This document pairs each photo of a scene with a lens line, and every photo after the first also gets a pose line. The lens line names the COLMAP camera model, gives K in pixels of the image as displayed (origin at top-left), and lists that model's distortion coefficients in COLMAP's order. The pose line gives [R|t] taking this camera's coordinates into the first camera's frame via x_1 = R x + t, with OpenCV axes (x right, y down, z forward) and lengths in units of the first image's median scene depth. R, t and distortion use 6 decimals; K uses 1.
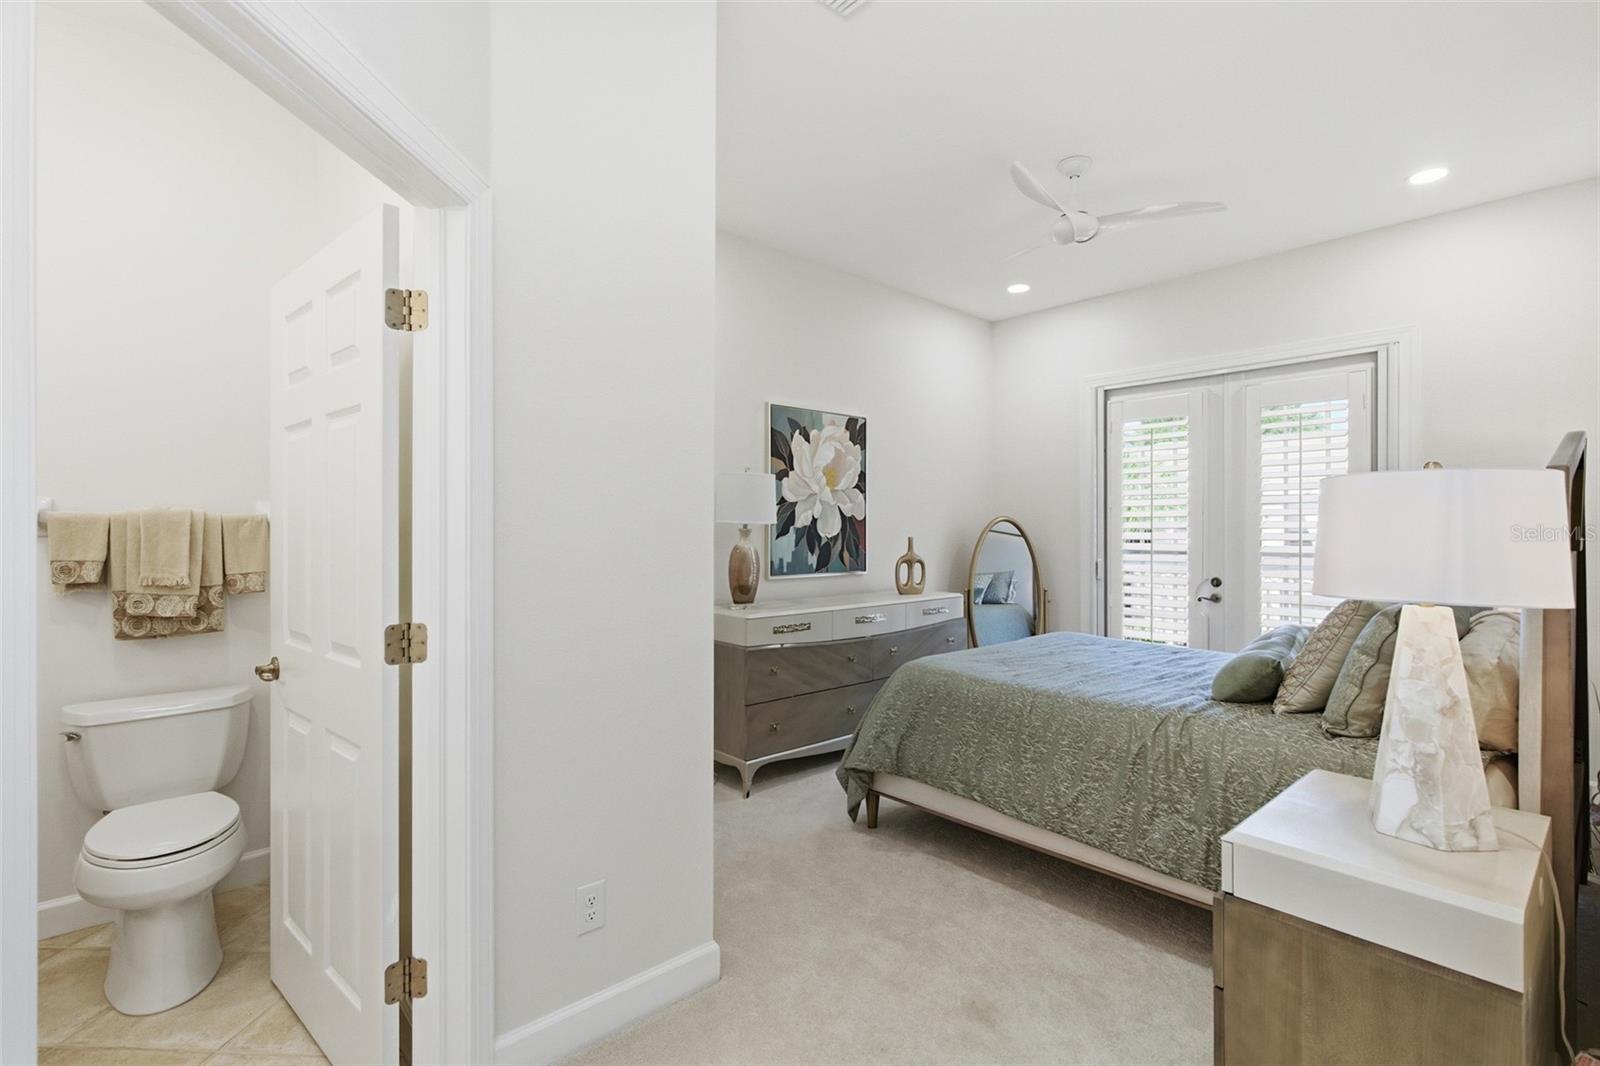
lens RADIAL K [[744.0, 0, 806.3], [0, 744.0, 521.3], [0, 0, 1]] dist [-0.000806, -0.000571]
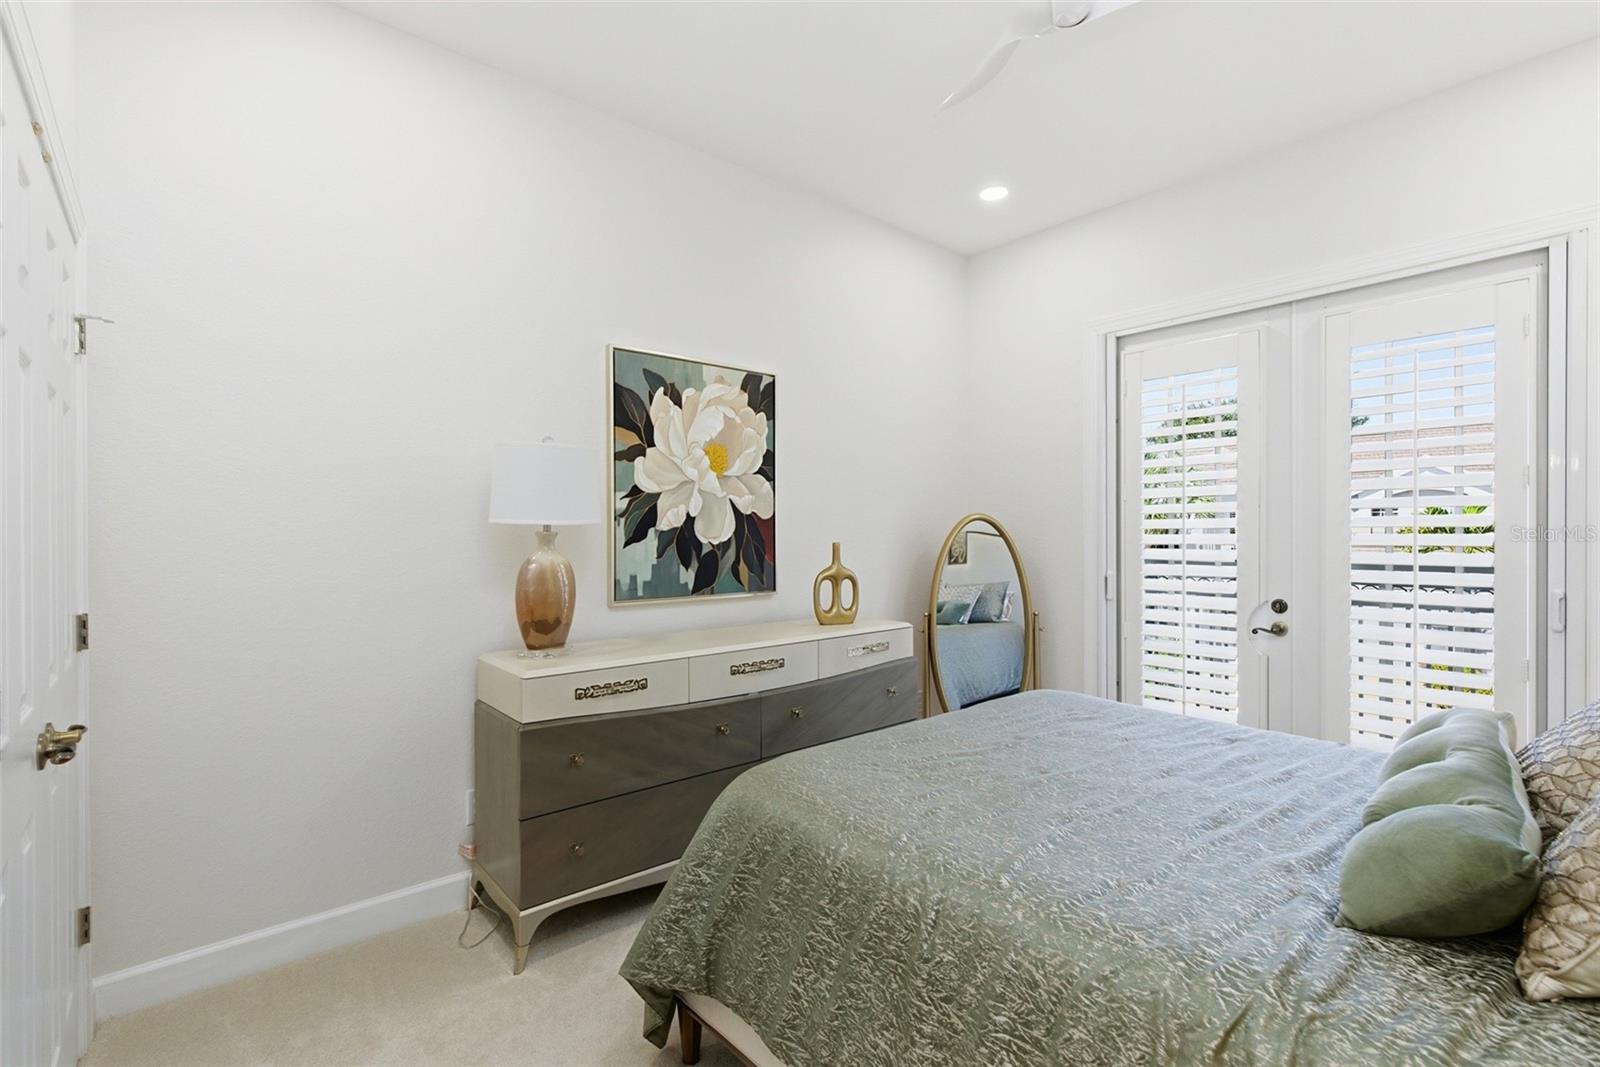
lens RADIAL K [[738.6, 0, 804.0], [0, 738.6, 533.9], [0, 0, 1]] dist [-0.001150, 0.000027]
pose [[0.999534, -0.005623, -0.030017, 0.137320], [0.006006, 0.999901, 0.012687, 0.003858], [0.029942, -0.012862, 0.999469, 0.316651]]
